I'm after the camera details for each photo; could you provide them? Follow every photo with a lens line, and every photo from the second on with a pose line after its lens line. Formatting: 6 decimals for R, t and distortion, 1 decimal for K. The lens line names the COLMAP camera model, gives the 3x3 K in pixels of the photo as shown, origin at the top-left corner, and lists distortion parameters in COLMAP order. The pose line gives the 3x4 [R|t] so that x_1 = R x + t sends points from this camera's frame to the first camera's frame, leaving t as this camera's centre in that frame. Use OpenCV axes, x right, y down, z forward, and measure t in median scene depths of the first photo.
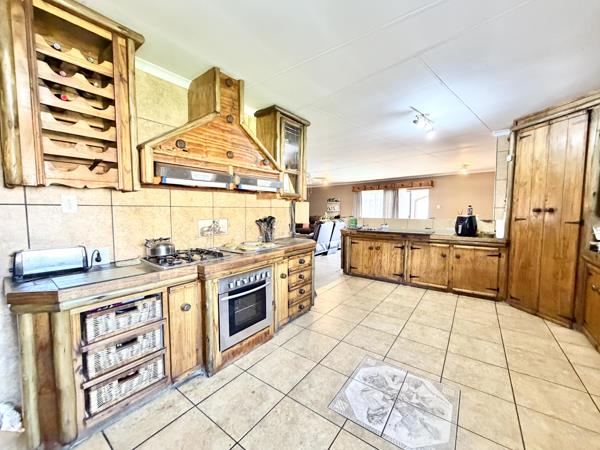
lens RADIAL K [[239.5, 0, 298.6], [0, 239.5, 226.3], [0, 0, 1]] dist [-0.002809, 0.000036]
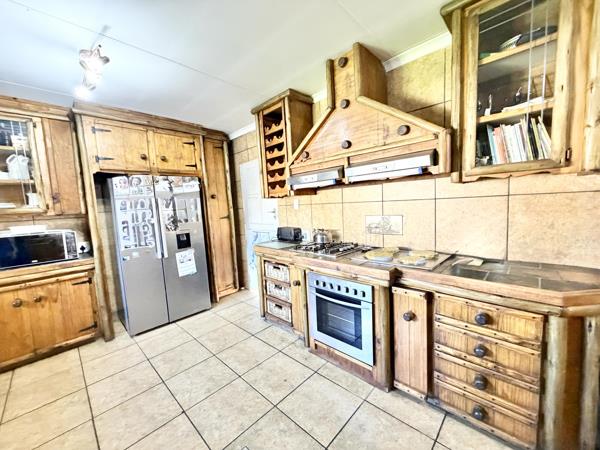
lens RADIAL K [[239.5, 0, 298.8], [0, 239.5, 224.1], [0, 0, 1]] dist [-0.002809, 0.000036]
pose [[-0.126924, 0.094314, -0.987418, 0.776472], [-0.019846, 0.995029, 0.097592, -0.108725], [0.991714, 0.031983, -0.124421, 1.137193]]
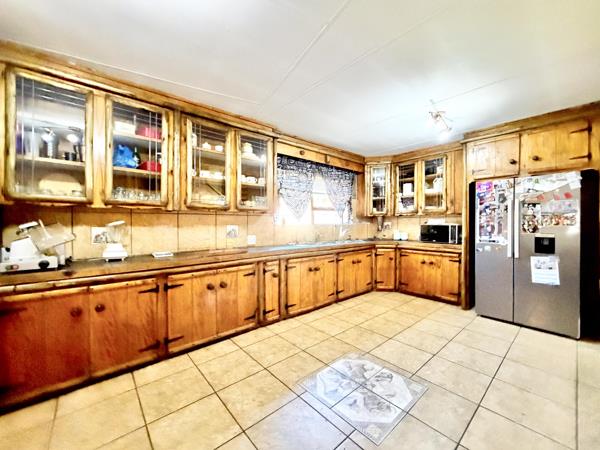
lens RADIAL K [[239.5, 0, 301.0], [0, 239.5, 222.1], [0, 0, 1]] dist [-0.002809, 0.000036]
pose [[-0.977197, 0.005003, 0.212276, 0.414979], [0.020025, 0.997438, 0.068676, -0.093949], [-0.211388, 0.071361, -0.974794, 1.932683]]
